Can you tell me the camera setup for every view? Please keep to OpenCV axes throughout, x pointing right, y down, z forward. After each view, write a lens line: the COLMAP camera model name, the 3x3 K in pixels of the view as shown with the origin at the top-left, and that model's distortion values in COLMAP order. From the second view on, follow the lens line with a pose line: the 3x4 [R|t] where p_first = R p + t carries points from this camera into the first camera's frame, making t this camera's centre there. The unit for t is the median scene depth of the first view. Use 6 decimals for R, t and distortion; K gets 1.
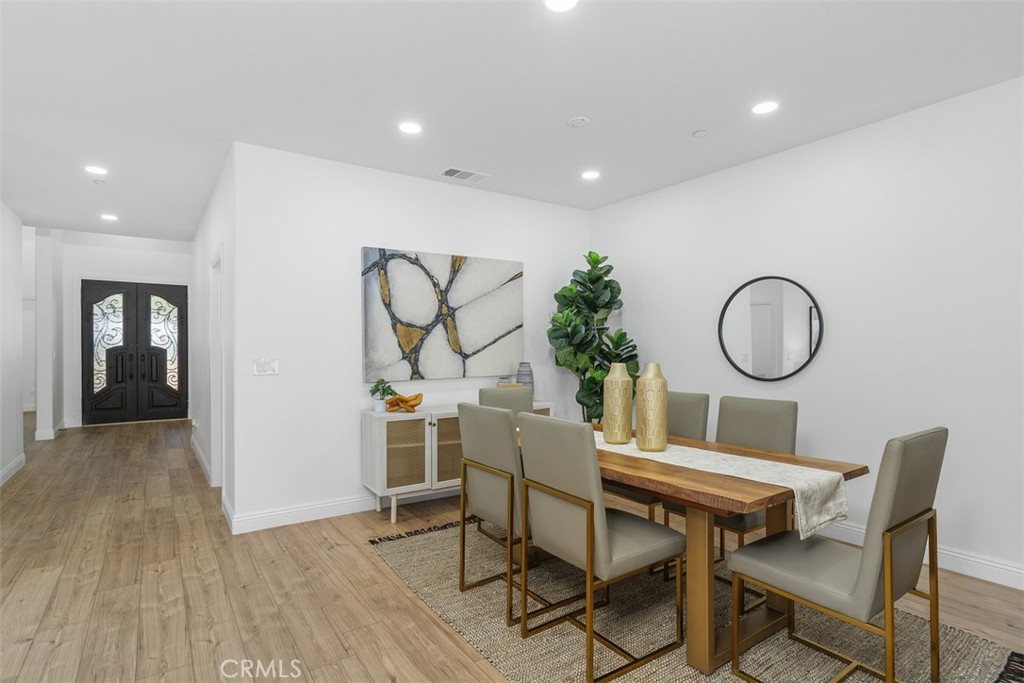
lens RADIAL K [[510.3, 0, 513.1], [0, 510.3, 345.1], [0, 0, 1]] dist [-0.001955, 0.000852]
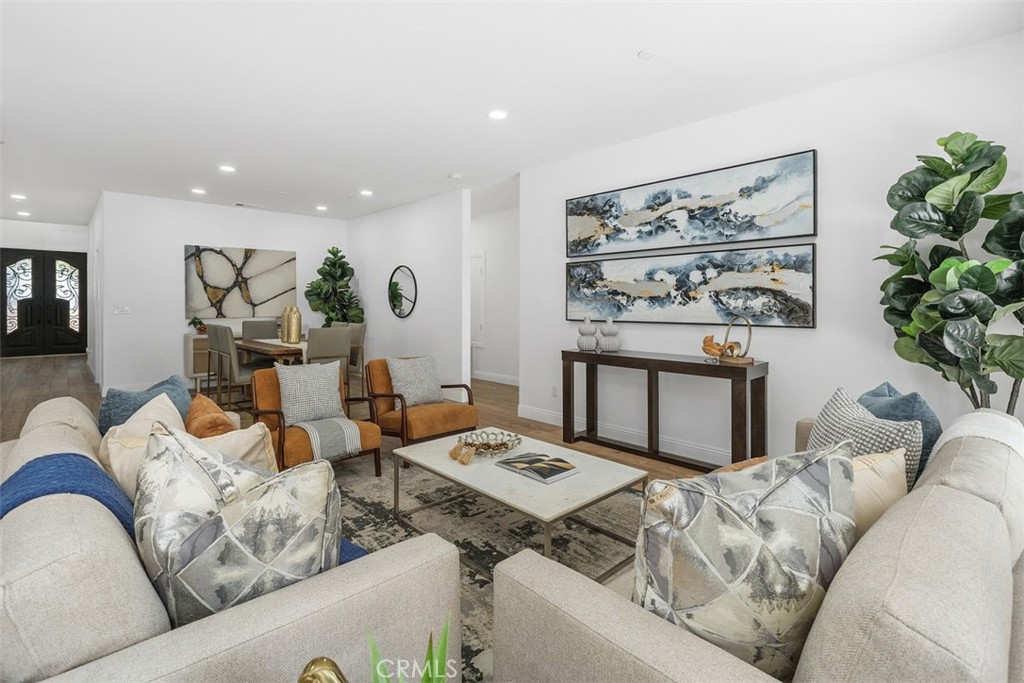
lens RADIAL K [[471.9, 0, 514.7], [0, 471.9, 305.2], [0, 0, 1]] dist [0.000244, -0.000788]
pose [[0.988655, 0.004988, 0.150121, 0.396971], [-0.006502, 0.999933, 0.009598, 0.000000], [-0.150063, -0.010466, 0.988621, -0.545413]]
